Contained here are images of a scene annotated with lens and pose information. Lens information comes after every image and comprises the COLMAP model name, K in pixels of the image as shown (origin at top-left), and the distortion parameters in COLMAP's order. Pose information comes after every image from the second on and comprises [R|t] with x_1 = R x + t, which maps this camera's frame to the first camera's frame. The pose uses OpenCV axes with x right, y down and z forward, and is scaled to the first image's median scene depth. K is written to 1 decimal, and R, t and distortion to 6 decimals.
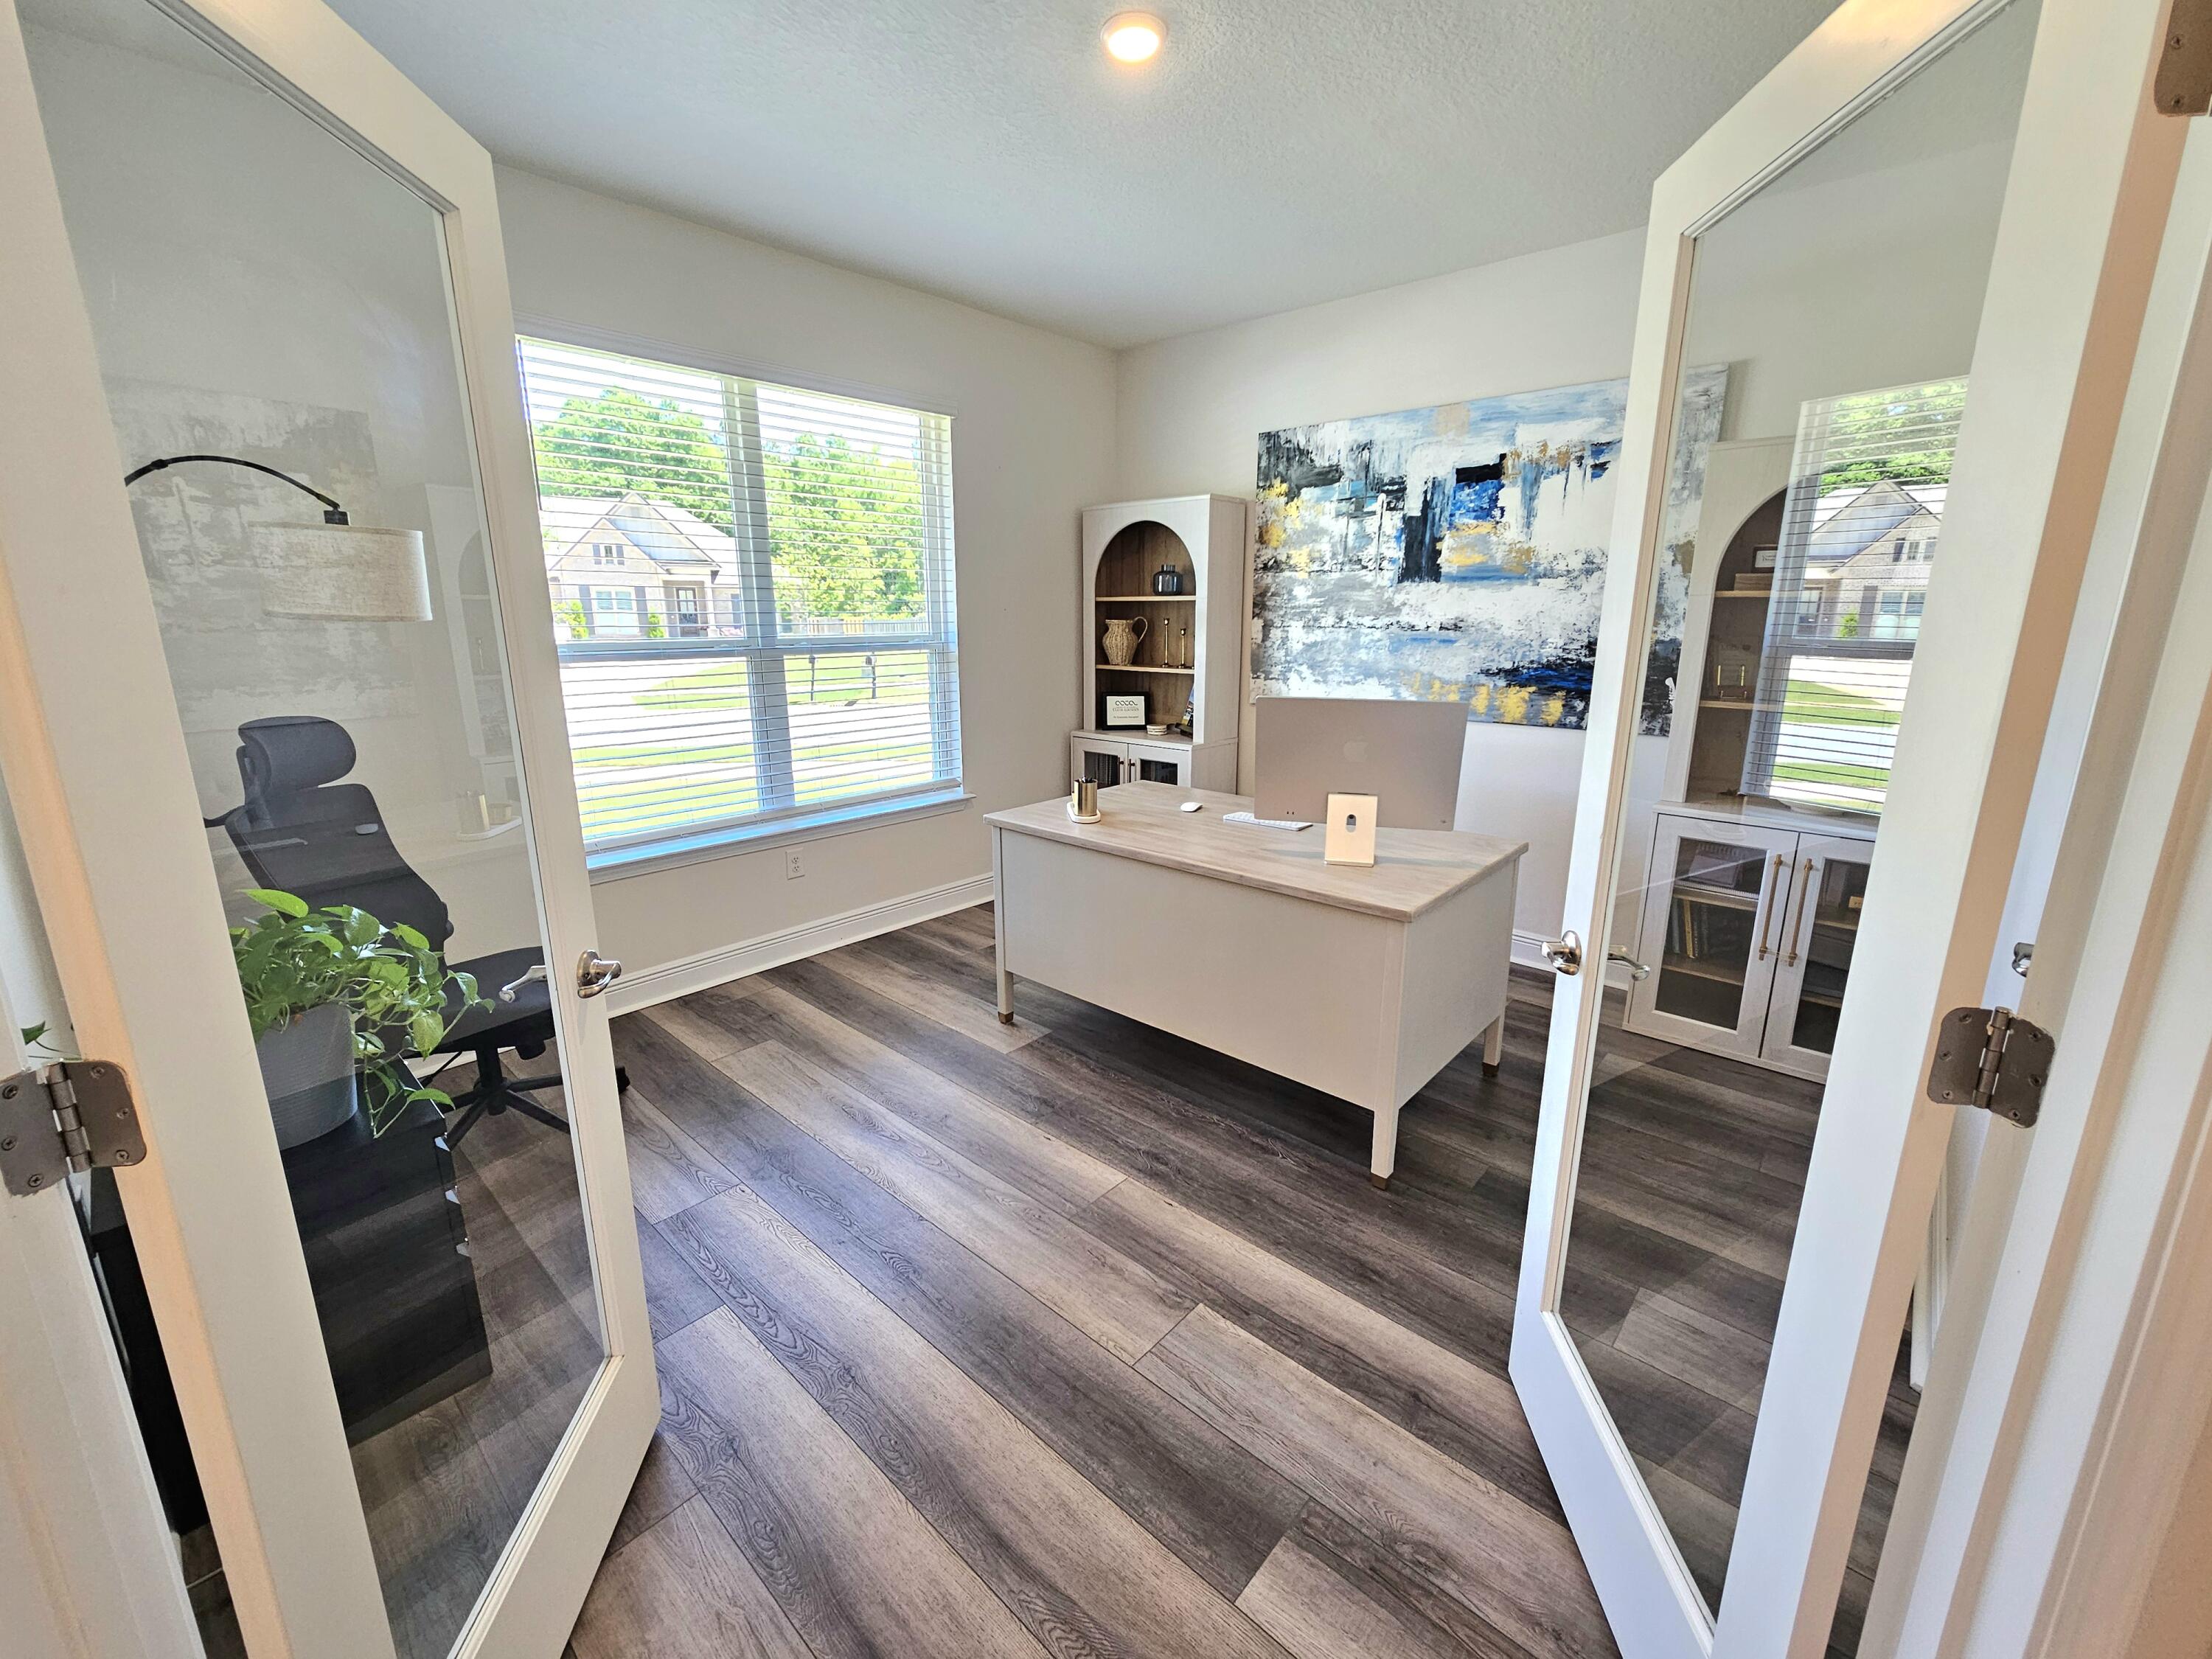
lens RADIAL K [[906.1, 0, 1110.9], [0, 906.1, 825.8], [0, 0, 1]] dist [-0.001368, 0.000255]
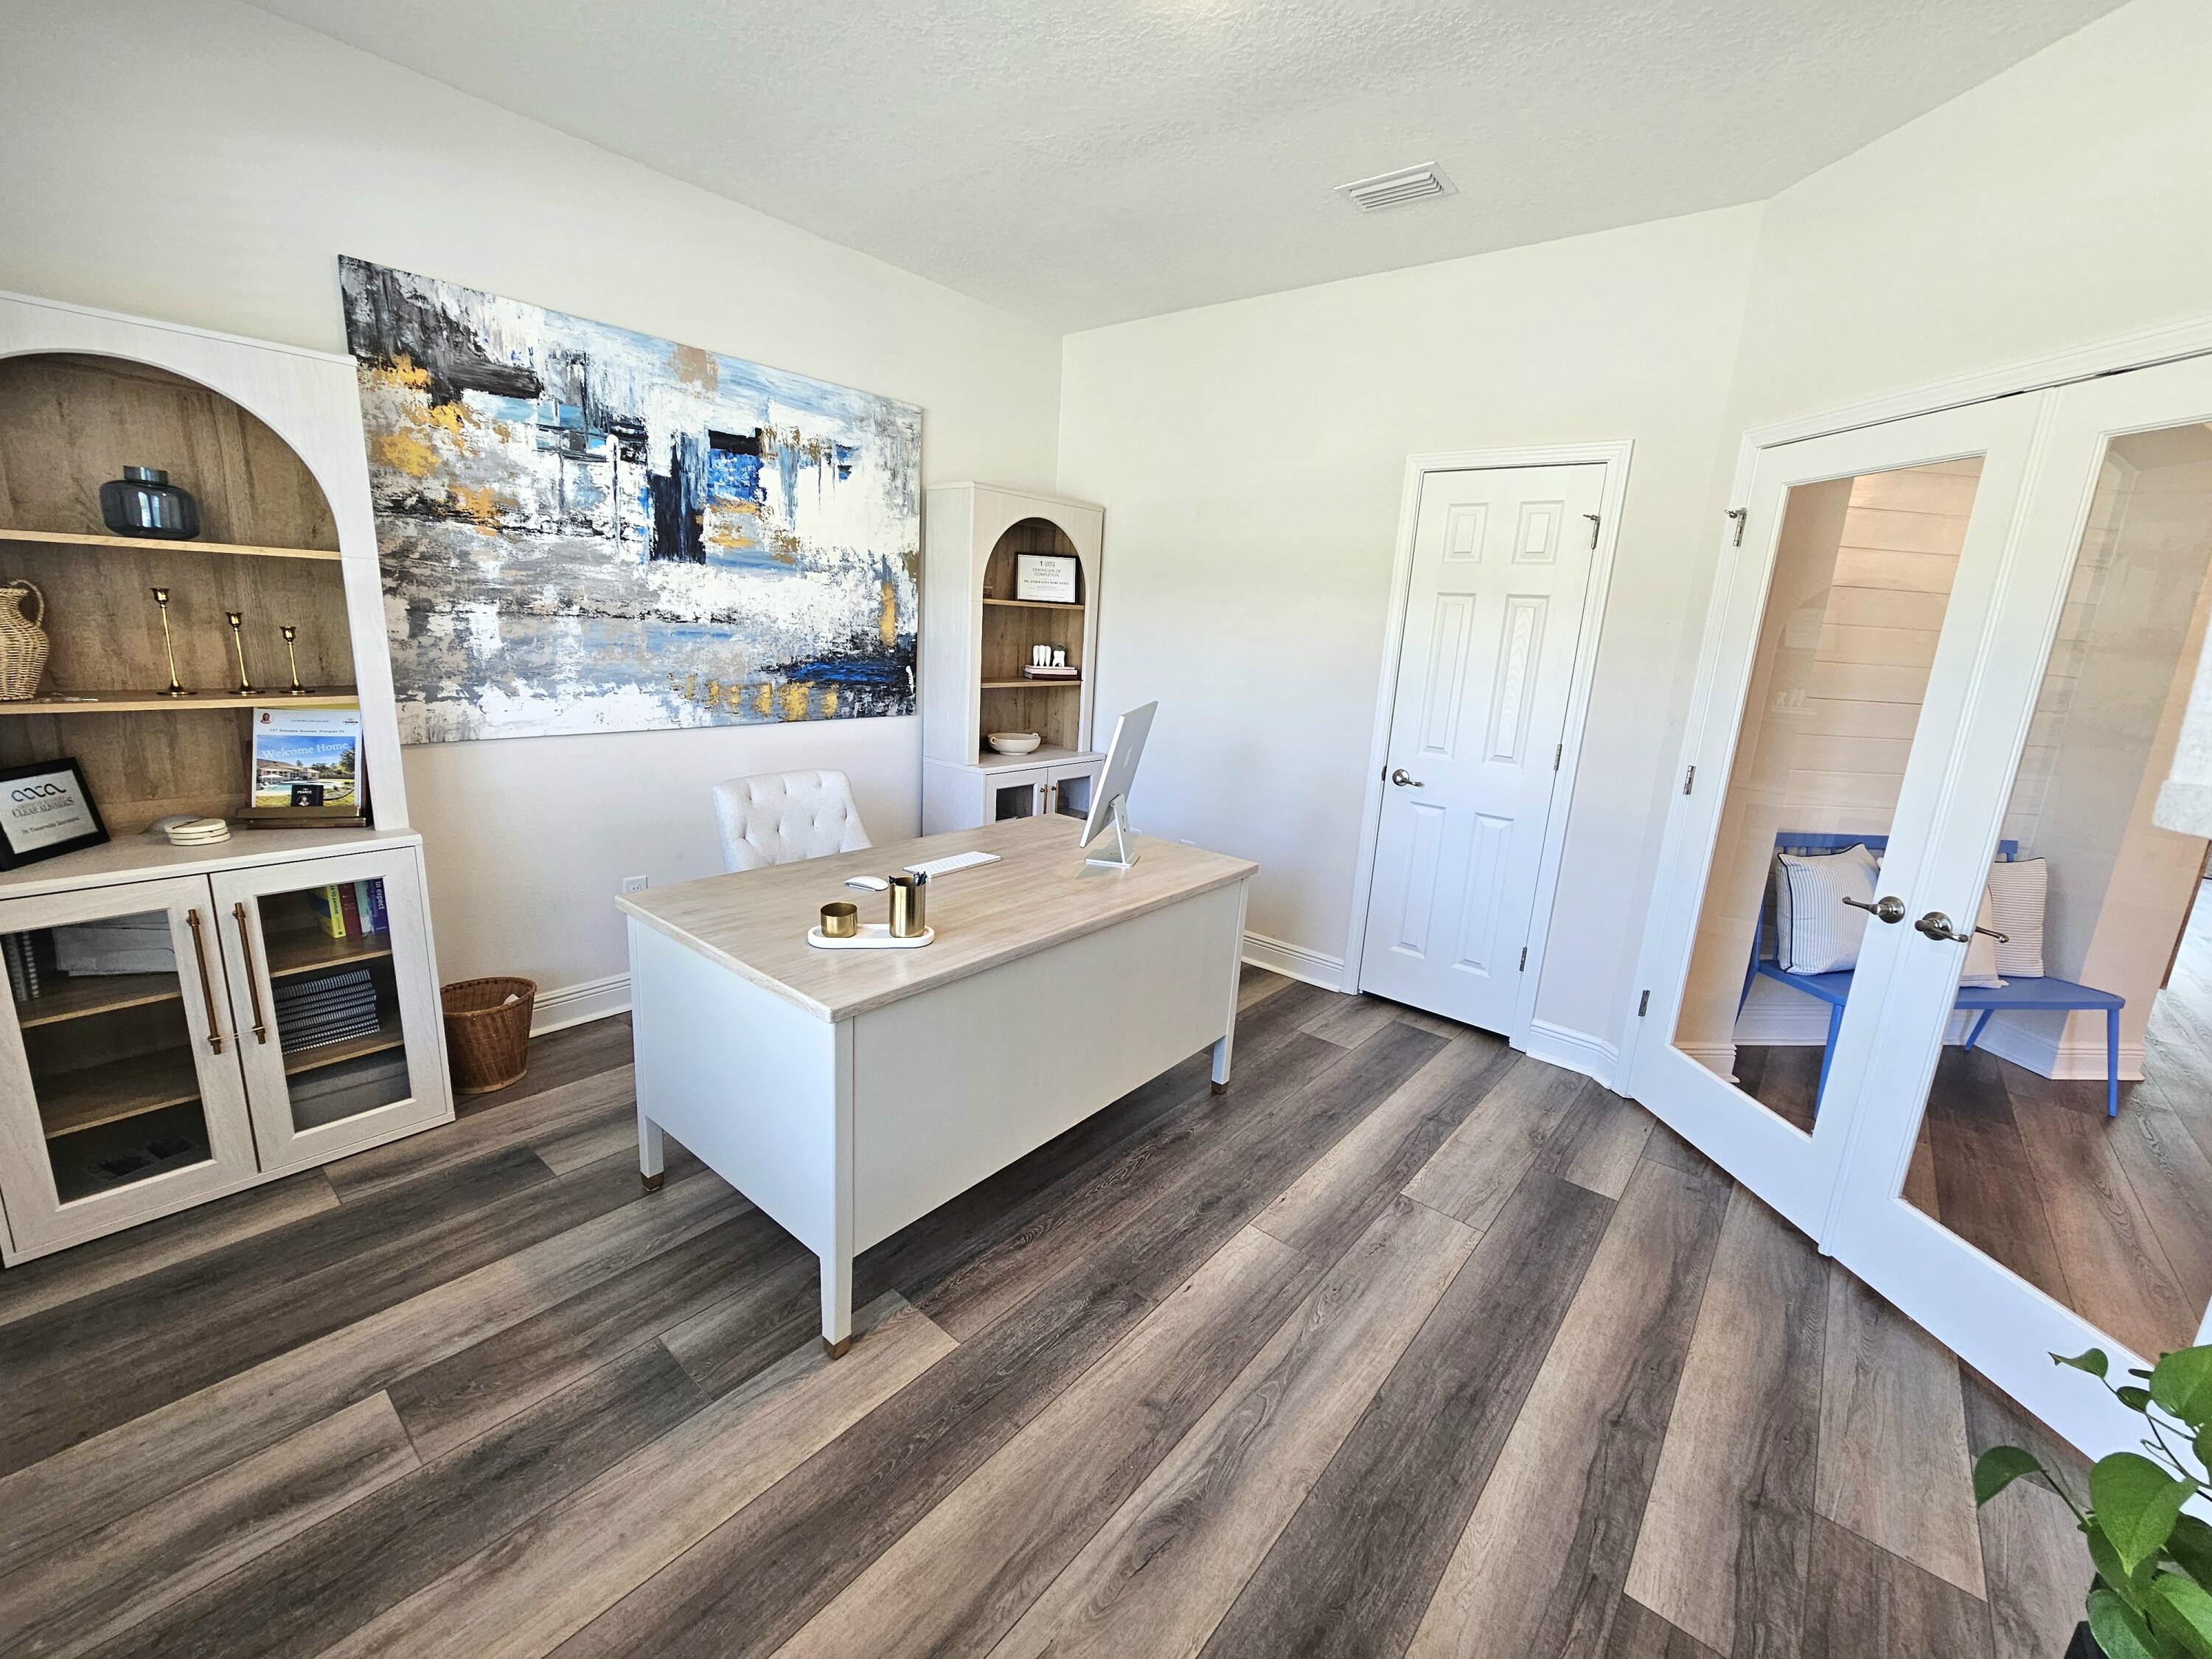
lens RADIAL K [[906.1, 0, 1111.0], [0, 906.1, 822.5], [0, 0, 1]] dist [-0.001368, 0.000255]
pose [[-0.042555, -0.225834, 0.973236, -0.515582], [0.175543, 0.957274, 0.229806, -0.168264], [-0.983552, 0.180624, -0.001093, 0.678336]]
